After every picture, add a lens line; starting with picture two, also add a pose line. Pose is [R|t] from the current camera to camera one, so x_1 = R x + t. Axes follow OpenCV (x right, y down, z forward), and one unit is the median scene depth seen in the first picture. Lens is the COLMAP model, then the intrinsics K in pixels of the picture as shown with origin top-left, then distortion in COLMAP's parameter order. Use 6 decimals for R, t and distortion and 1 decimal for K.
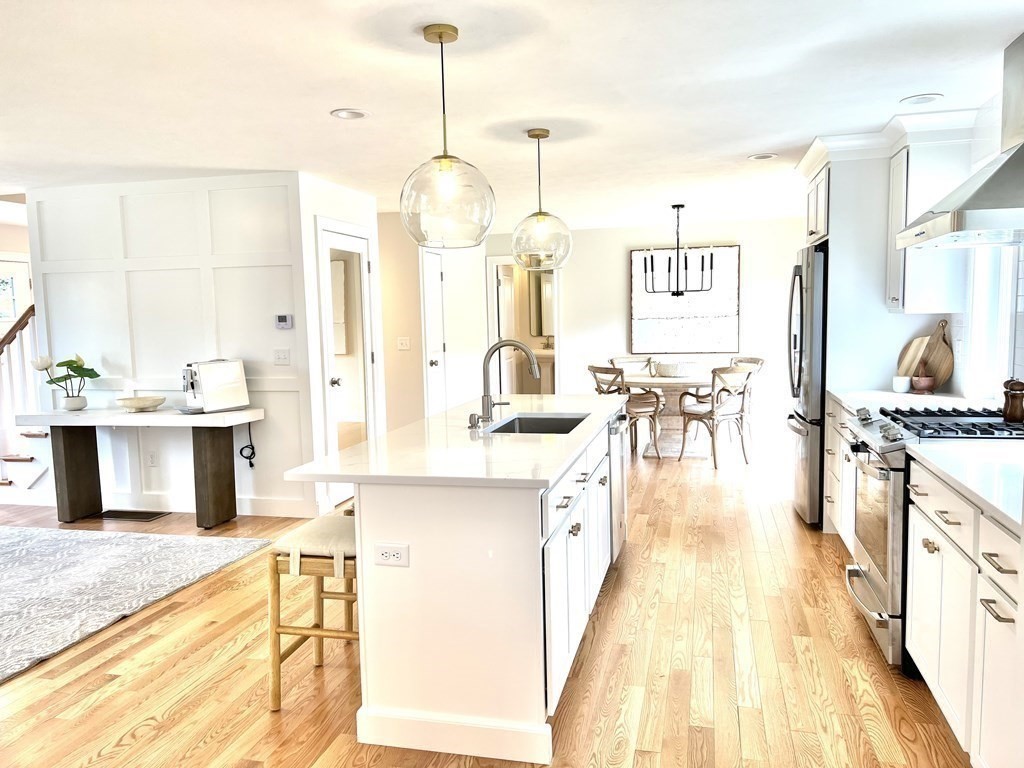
lens RADIAL K [[763.6, 0, 514.8], [0, 763.6, 389.0], [0, 0, 1]] dist [0.065563, -0.067321]
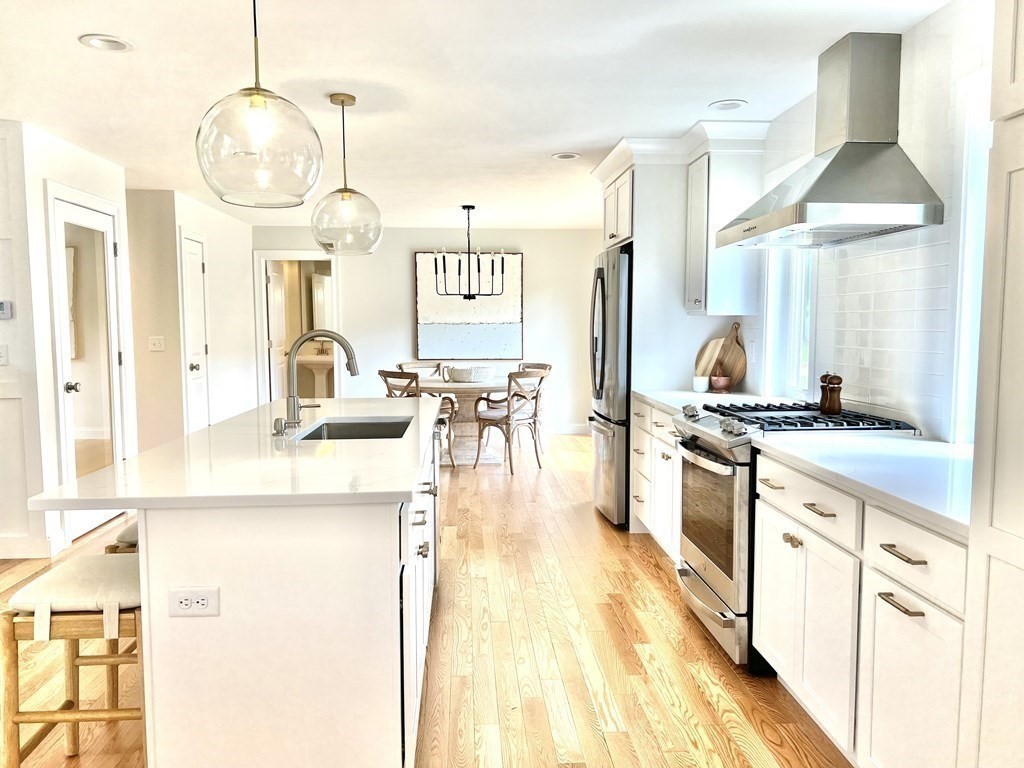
lens RADIAL K [[763.6, 0, 514.8], [0, 763.6, 389.0], [0, 0, 1]] dist [0.065563, -0.067321]
pose [[0.951955, -0.006160, 0.306176, -0.054830], [0.011103, 0.999835, -0.014407, 0.013422], [-0.306037, 0.017114, 0.951866, 0.107599]]
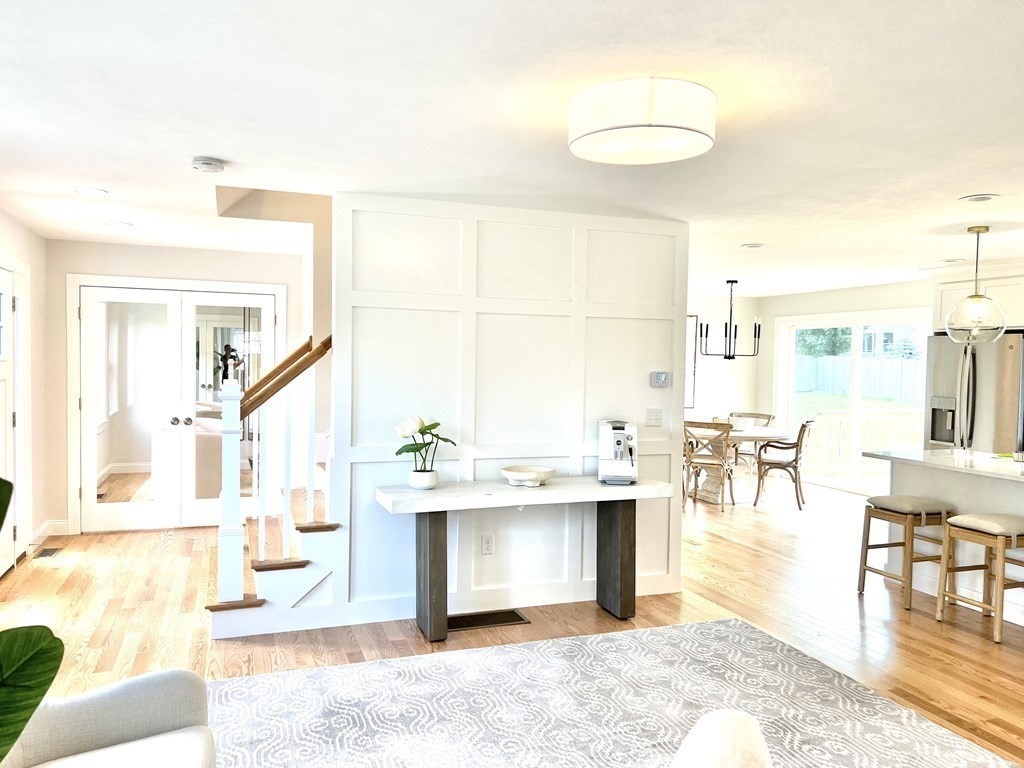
lens RADIAL K [[763.6, 0, 514.8], [0, 763.6, 389.0], [0, 0, 1]] dist [0.065563, -0.067321]
pose [[0.829286, 0.014996, 0.558623, -1.231688], [0.019122, 0.998293, -0.055186, -0.037122], [-0.558497, 0.056447, 0.827584, 0.430029]]
